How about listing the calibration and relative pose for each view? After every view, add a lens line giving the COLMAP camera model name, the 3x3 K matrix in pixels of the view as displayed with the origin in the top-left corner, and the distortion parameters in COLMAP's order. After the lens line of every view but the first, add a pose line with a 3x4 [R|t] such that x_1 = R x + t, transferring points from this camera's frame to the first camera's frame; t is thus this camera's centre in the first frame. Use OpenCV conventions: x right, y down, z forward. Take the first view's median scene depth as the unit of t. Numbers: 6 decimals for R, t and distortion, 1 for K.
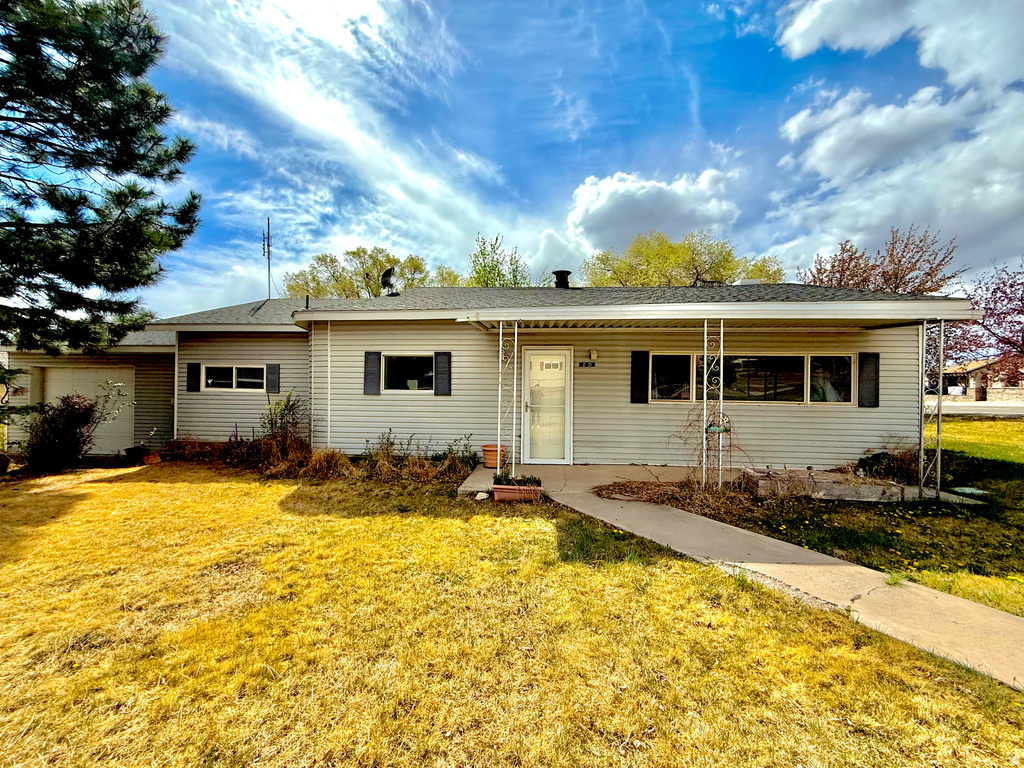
lens RADIAL K [[406.5, 0, 510.8], [0, 406.5, 385.1], [0, 0, 1]] dist [-0.002464, -0.000117]
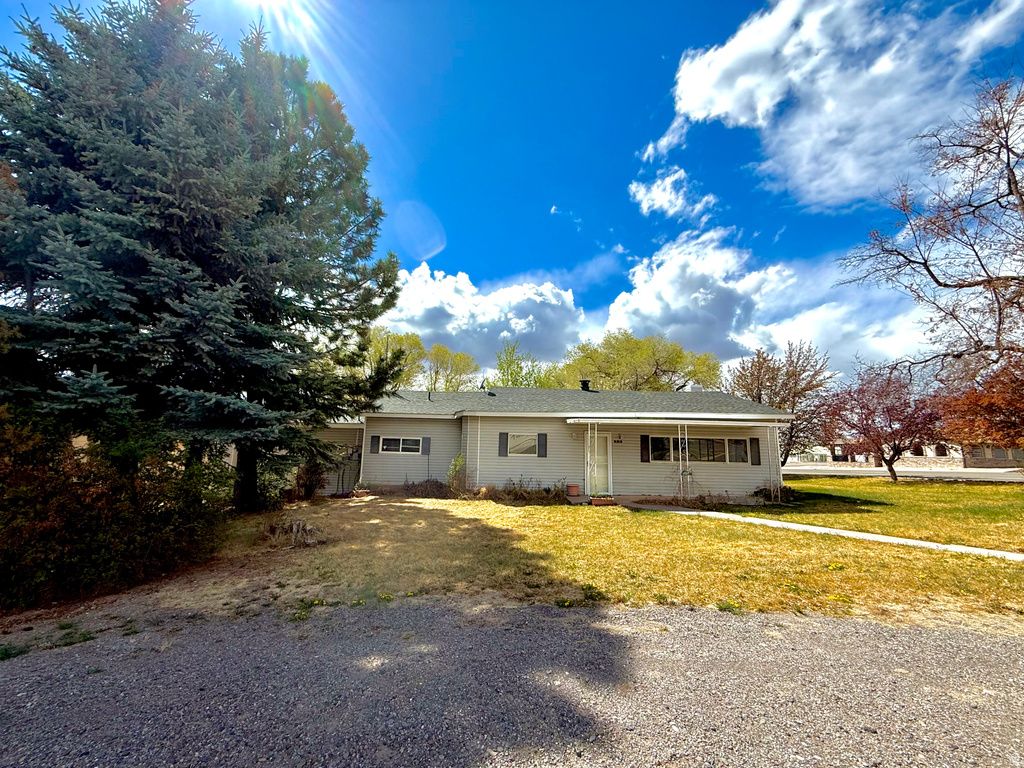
lens RADIAL K [[406.5, 0, 513.1], [0, 406.5, 383.1], [0, 0, 1]] dist [-0.002464, -0.000117]
pose [[0.994692, 0.028492, 0.098876, -0.450543], [-0.012338, 0.986993, -0.160292, -0.008620], [-0.102156, 0.158221, 0.982105, -0.790134]]
